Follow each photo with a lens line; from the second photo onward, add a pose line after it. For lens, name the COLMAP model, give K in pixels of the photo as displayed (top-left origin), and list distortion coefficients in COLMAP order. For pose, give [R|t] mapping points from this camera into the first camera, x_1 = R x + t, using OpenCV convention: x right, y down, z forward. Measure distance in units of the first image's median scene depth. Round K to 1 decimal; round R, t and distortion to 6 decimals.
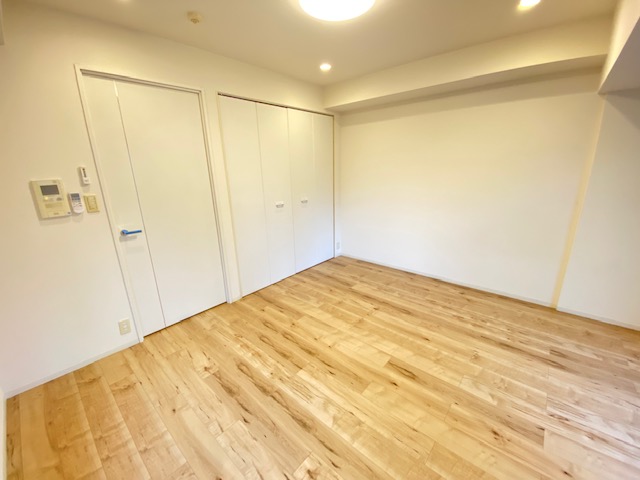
lens RADIAL K [[258.0, 0, 320.0], [0, 258.0, 240.0], [0, 0, 1]] dist [0.025638, -0.018483]
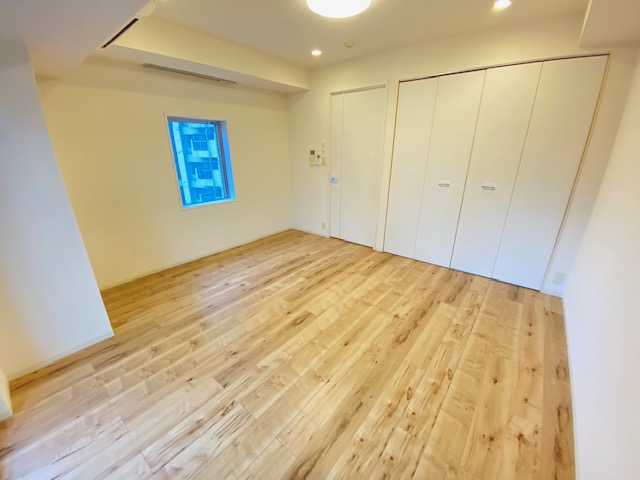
lens RADIAL K [[258.0, 0, 320.0], [0, 258.0, 240.0], [0, 0, 1]] dist [0.025638, -0.018483]
pose [[0.043024, 0.352332, -0.934885, 1.063308], [-0.276957, 0.903284, 0.327677, -0.193808], [0.959919, 0.244825, 0.136444, 0.681111]]
